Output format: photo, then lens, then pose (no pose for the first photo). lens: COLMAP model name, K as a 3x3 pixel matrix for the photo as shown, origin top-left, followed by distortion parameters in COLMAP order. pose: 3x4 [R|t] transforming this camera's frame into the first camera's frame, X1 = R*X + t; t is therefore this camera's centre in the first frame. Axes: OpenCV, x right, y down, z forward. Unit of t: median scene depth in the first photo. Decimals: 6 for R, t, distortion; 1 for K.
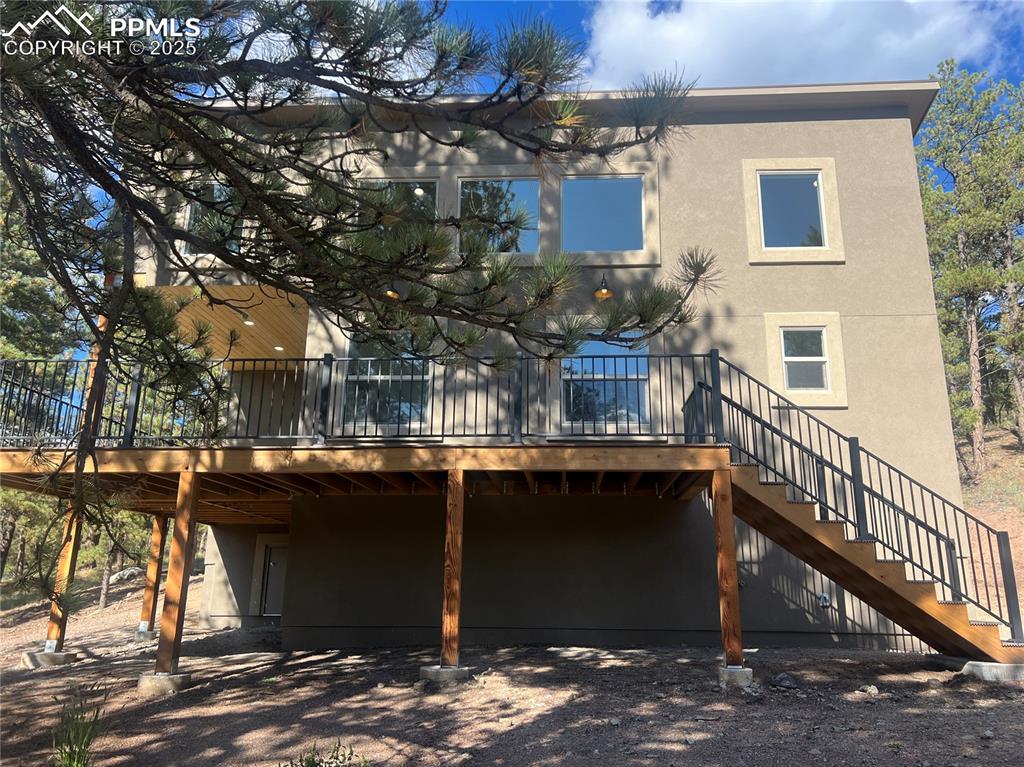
lens RADIAL K [[768.9, 0, 528.4], [0, 768.9, 382.6], [0, 0, 1]] dist [0.093831, -0.096315]
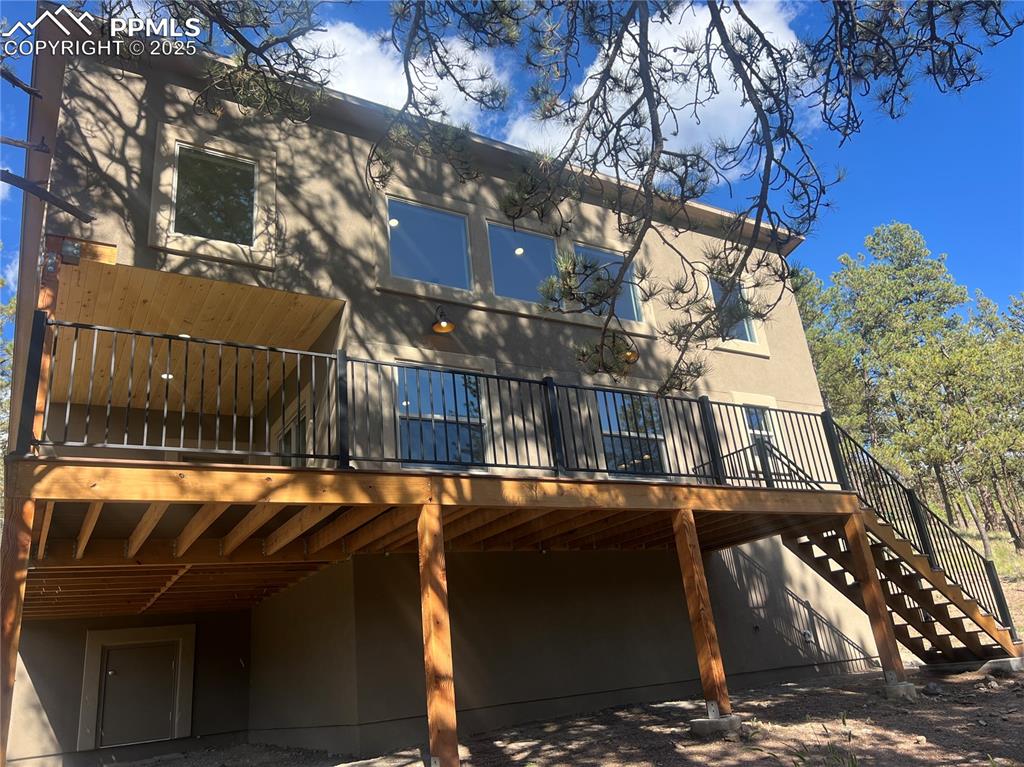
lens RADIAL K [[768.9, 0, 528.4], [0, 768.9, 382.6], [0, 0, 1]] dist [0.093831, -0.096315]
pose [[0.817003, 0.112577, 0.565538, -0.623397], [-0.039114, 0.989318, -0.140430, 0.075604], [-0.575306, 0.092611, 0.812679, 0.228573]]
